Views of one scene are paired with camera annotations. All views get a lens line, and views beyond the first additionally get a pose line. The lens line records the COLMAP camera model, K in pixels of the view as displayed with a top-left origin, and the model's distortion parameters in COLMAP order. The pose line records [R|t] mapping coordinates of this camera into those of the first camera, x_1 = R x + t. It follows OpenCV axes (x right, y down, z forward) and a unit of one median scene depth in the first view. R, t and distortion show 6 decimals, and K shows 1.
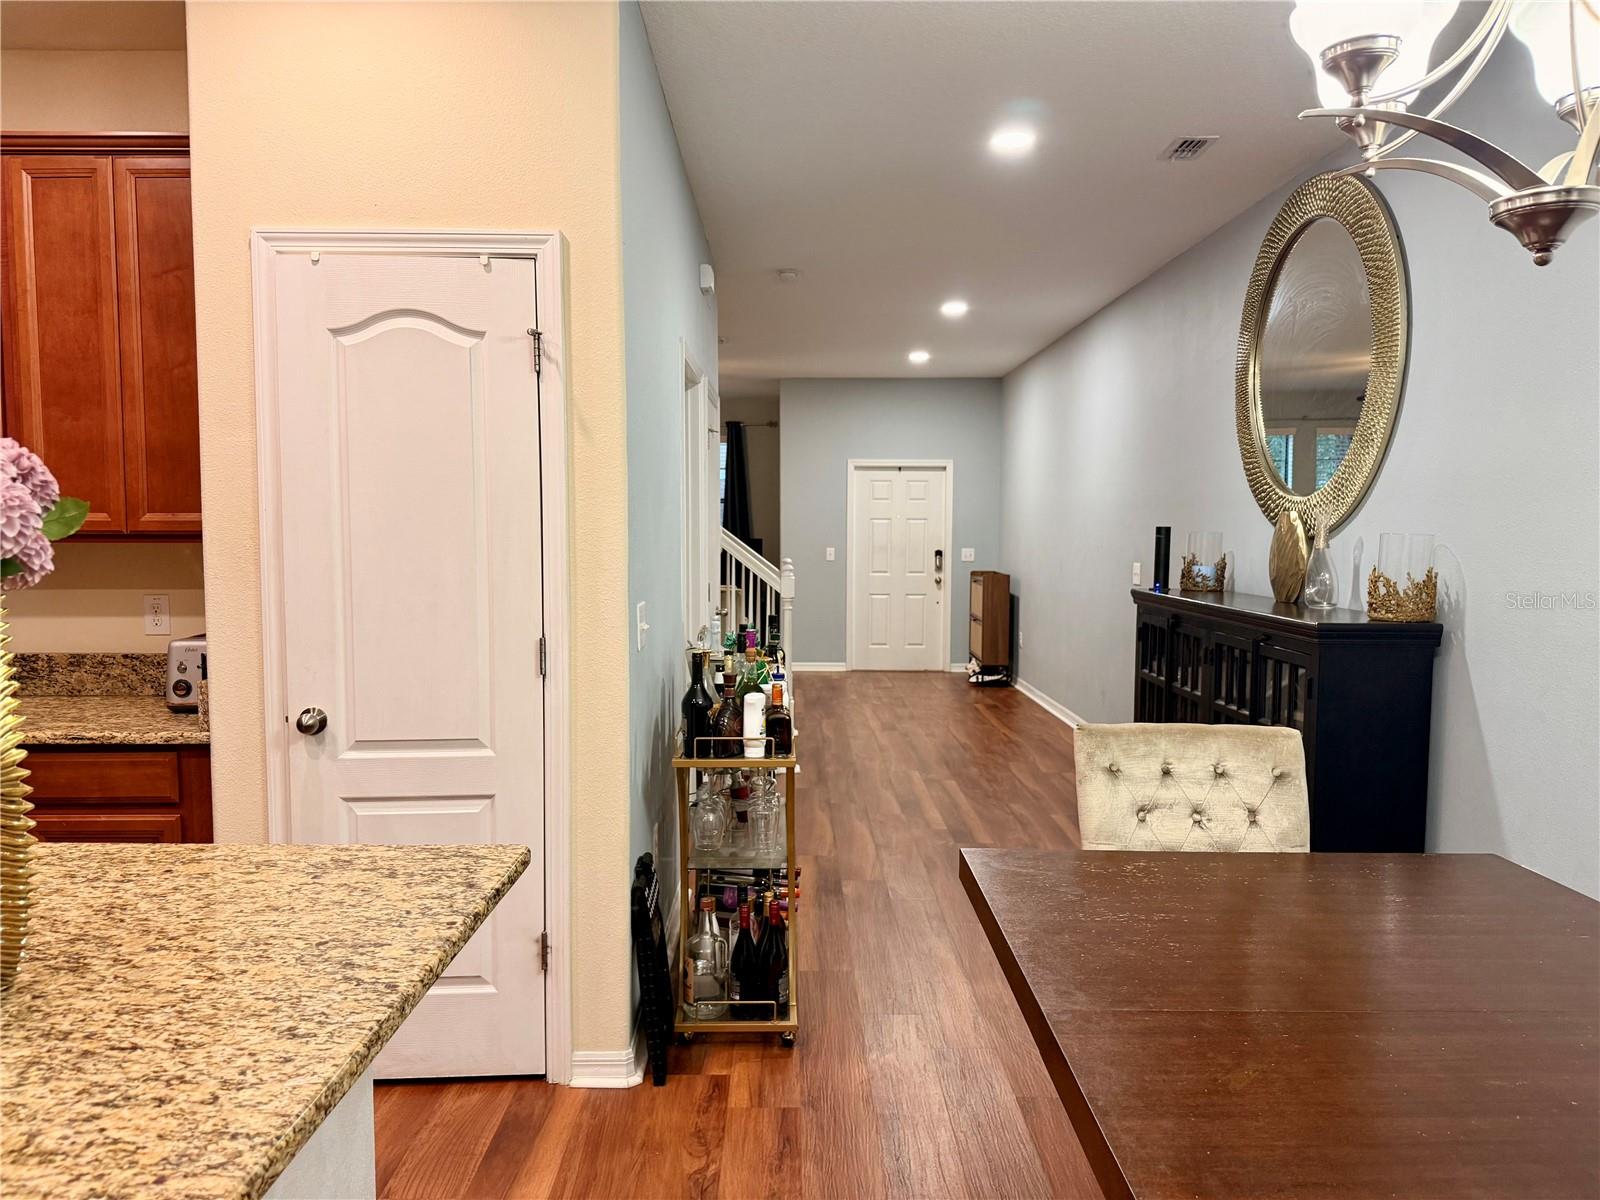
lens RADIAL K [[1119.0, 0, 794.9], [0, 1119.0, 597.0], [0, 0, 1]] dist [0.043678, -0.049795]
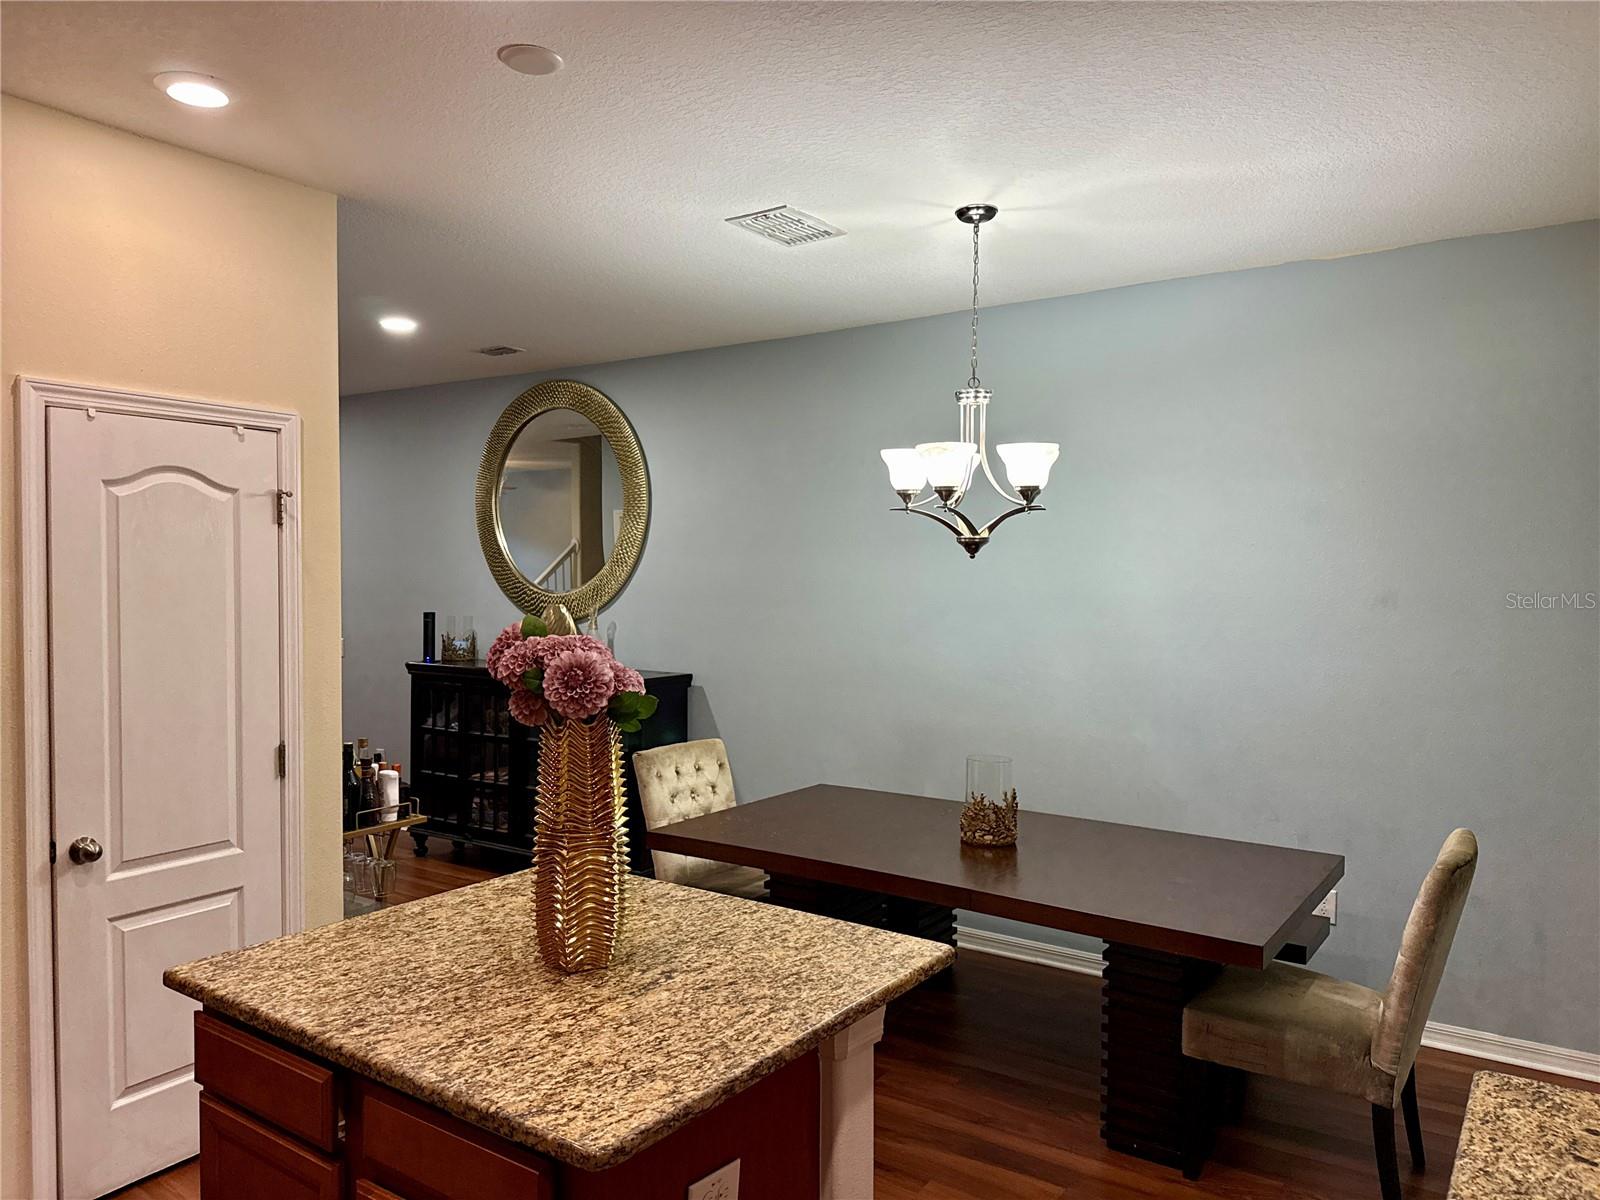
lens RADIAL K [[1119.0, 0, 779.0], [0, 1119.0, 601.9], [0, 0, 1]] dist [0.043678, -0.049795]
pose [[0.575841, -0.023790, 0.817216, -1.003681], [0.052770, 0.998574, -0.008114, -0.086880], [-0.815857, 0.047797, 0.576275, -0.144706]]
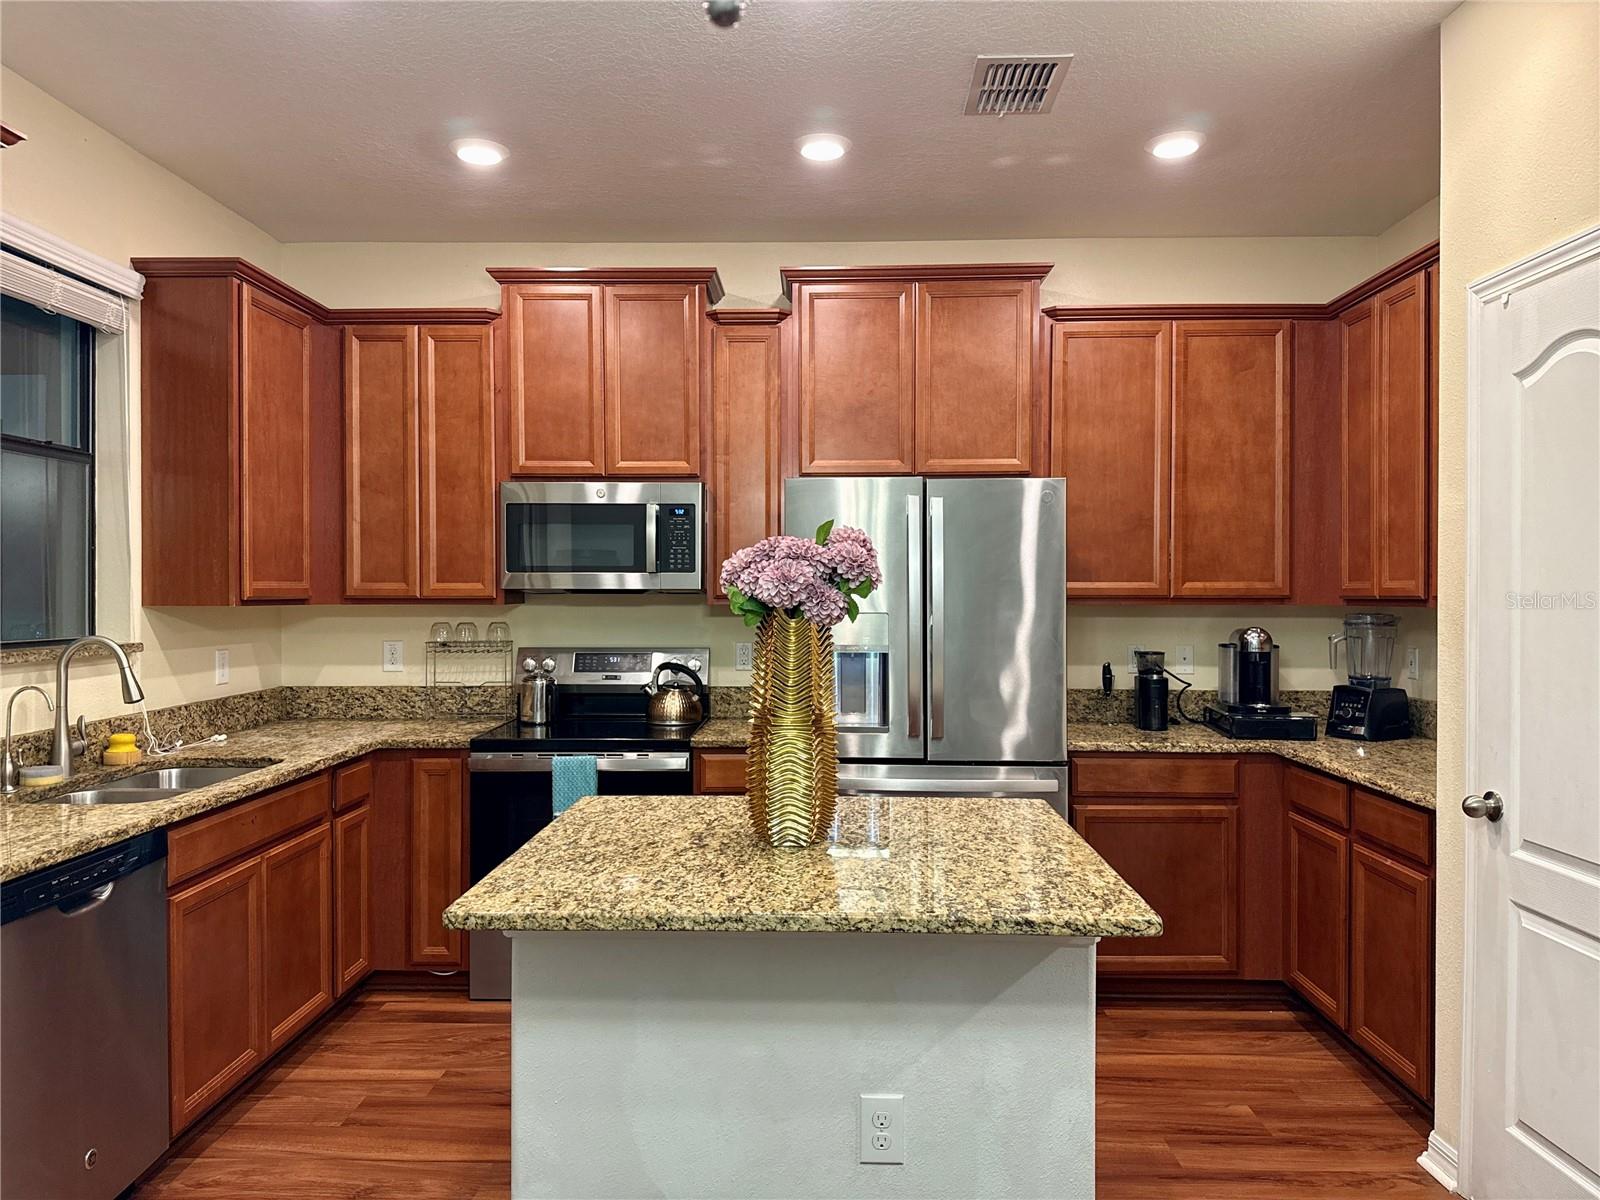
lens RADIAL K [[1119.0, 0, 801.4], [0, 1119.0, 602.0], [0, 0, 1]] dist [0.043678, -0.049795]
pose [[-0.007620, 0.016324, -0.999838, 0.544361], [-0.069081, 0.997469, 0.016811, -0.034787], [0.997582, 0.069198, -0.006473, 0.502059]]
